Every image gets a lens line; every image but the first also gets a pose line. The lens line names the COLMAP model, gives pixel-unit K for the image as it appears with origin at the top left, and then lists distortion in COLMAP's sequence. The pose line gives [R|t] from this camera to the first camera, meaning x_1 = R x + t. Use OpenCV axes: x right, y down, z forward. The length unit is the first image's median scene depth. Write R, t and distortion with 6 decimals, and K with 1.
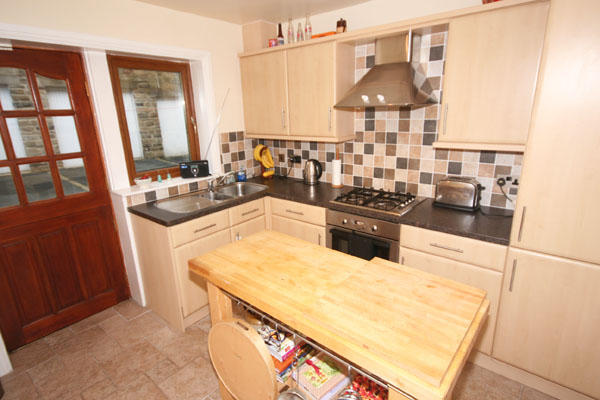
lens RADIAL K [[313.3, 0, 298.2], [0, 313.3, 199.9], [0, 0, 1]] dist [0.006465, -0.003414]
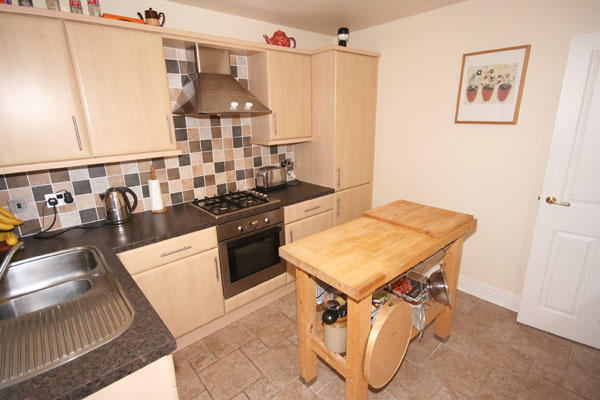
lens RADIAL K [[298.8, 0, 297.1], [0, 298.8, 198.7], [0, 0, 1]] dist [0.004107, 0.000153]
pose [[0.158810, -0.249495, 0.955265, -0.644020], [0.295911, 0.935093, 0.195032, -0.138515], [-0.941921, 0.251701, 0.222330, 0.552554]]
